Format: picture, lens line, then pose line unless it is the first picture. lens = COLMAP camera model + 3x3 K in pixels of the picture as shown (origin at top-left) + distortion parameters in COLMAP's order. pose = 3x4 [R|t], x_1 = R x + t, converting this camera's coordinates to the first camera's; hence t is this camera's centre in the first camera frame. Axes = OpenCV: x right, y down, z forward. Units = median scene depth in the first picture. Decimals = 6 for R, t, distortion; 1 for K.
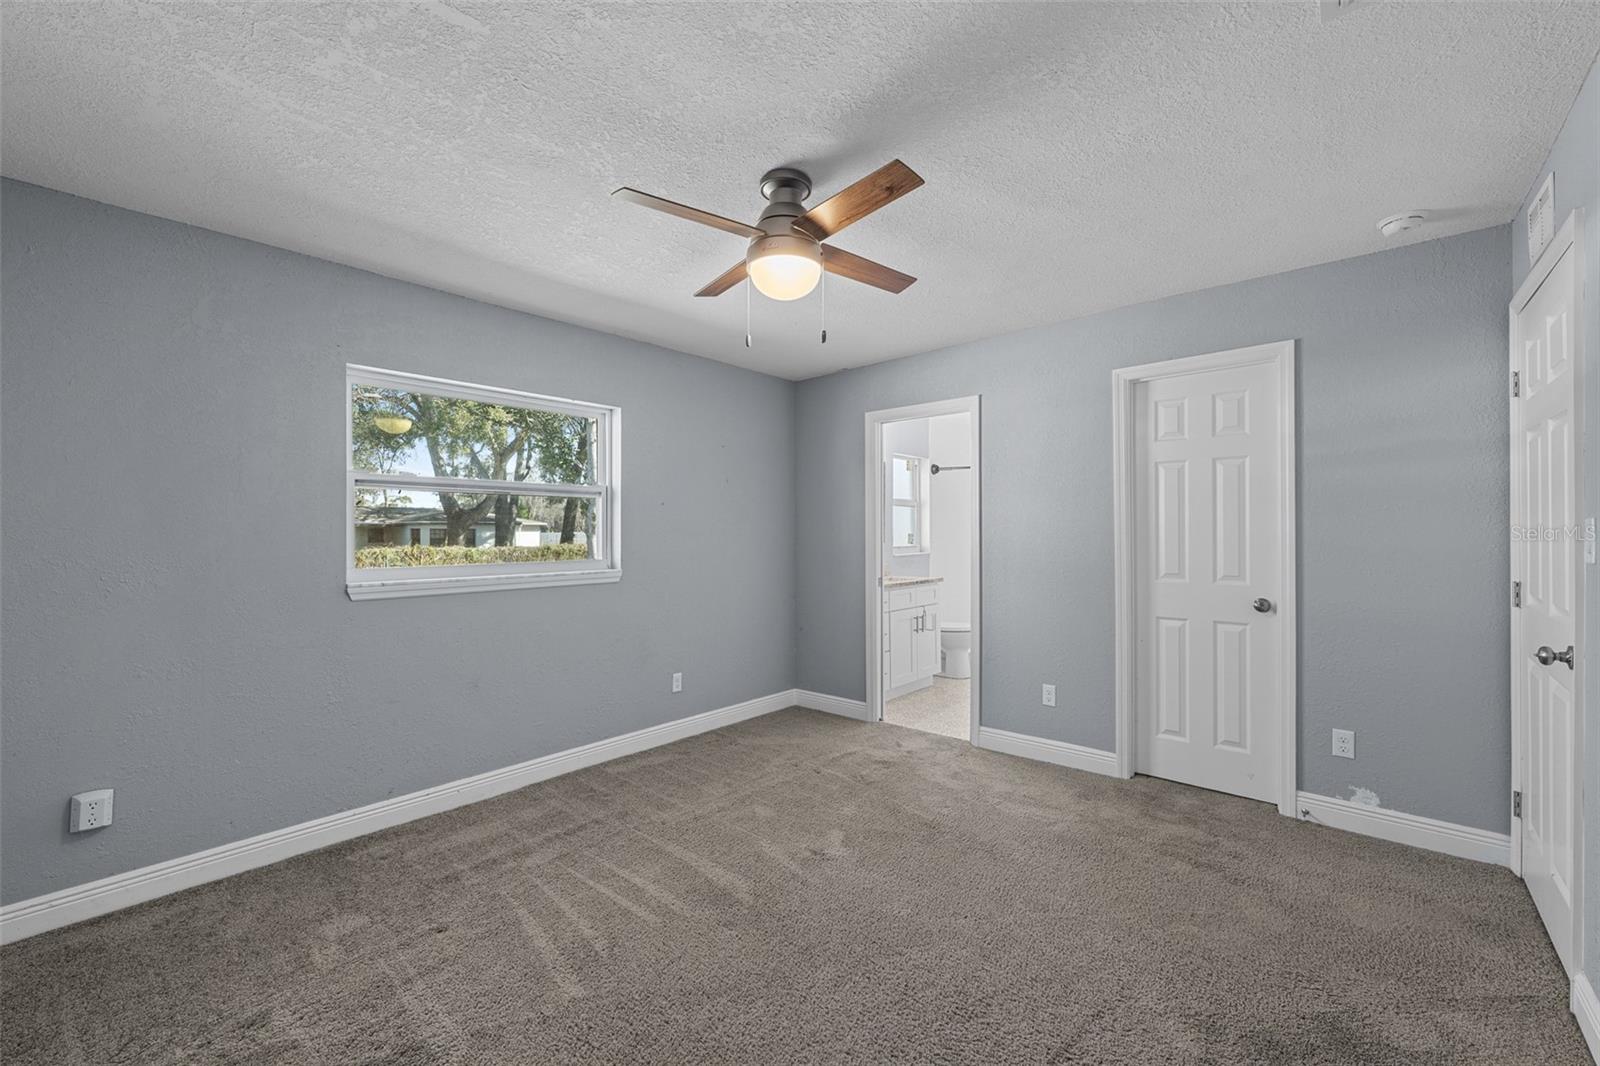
lens RADIAL K [[631.0, 0, 798.3], [0, 631.0, 527.9], [0, 0, 1]] dist [-0.000603, -0.000108]
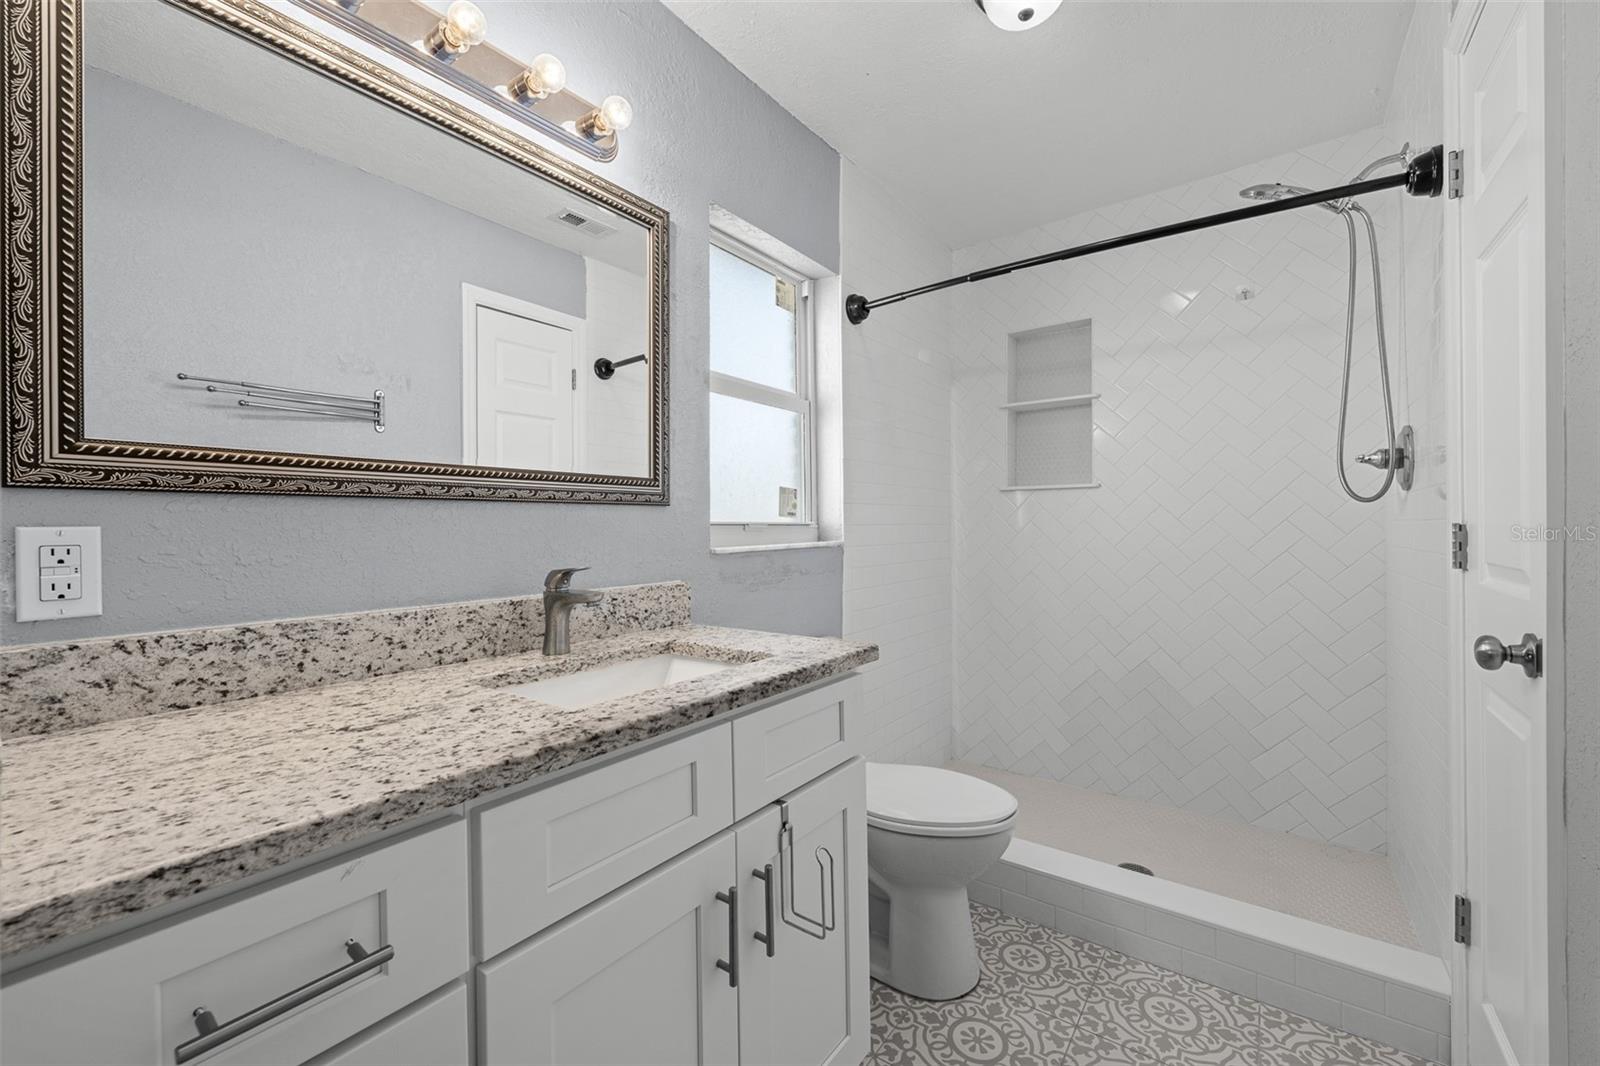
lens RADIAL K [[631.0, 0, 798.3], [0, 631.0, 527.9], [0, 0, 1]] dist [-0.000603, -0.000108]
pose [[0.995915, -0.003905, 0.090210, 0.220155], [0.003331, 0.999973, 0.006522, 0.042223], [-0.090233, -0.006195, 0.995901, 0.945351]]
